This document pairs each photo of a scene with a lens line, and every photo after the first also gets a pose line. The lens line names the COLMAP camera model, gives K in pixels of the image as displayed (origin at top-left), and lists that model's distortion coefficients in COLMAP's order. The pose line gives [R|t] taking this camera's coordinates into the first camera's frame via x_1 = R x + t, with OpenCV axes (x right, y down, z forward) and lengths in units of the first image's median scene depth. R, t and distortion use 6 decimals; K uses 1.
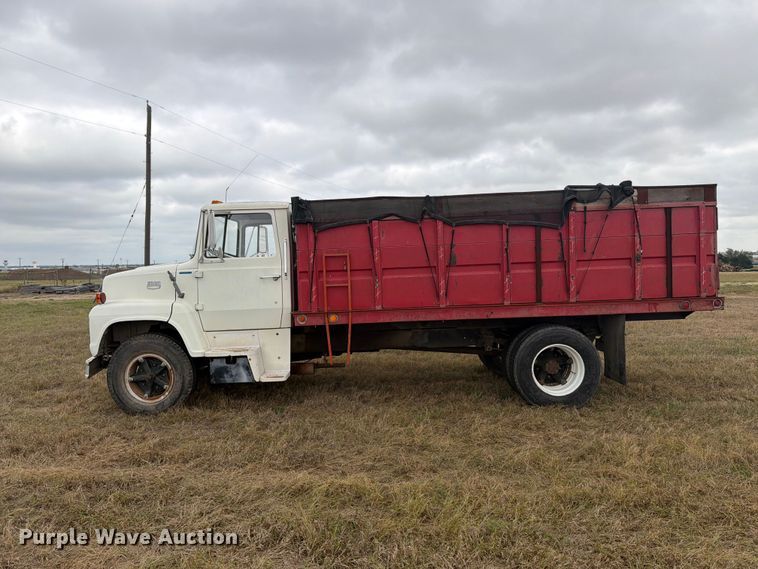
lens RADIAL K [[584.0, 0, 406.6], [0, 584.0, 285.3], [0, 0, 1]] dist [0.193596, -0.344264]
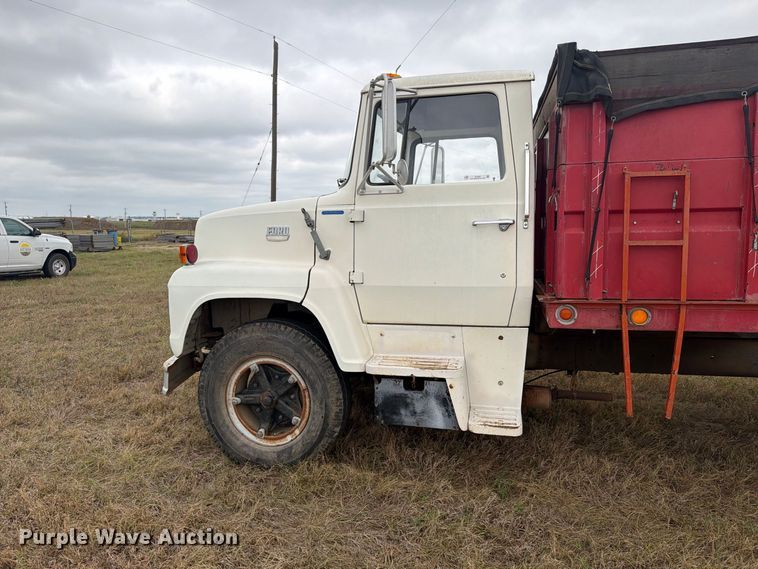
lens RADIAL K [[584.0, 0, 406.6], [0, 584.0, 285.3], [0, 0, 1]] dist [0.193596, -0.344264]
pose [[0.982053, 0.042814, -0.183683, -0.208400], [-0.029858, 0.996905, 0.072727, 0.003940], [0.186228, -0.065937, 0.980291, 0.495597]]
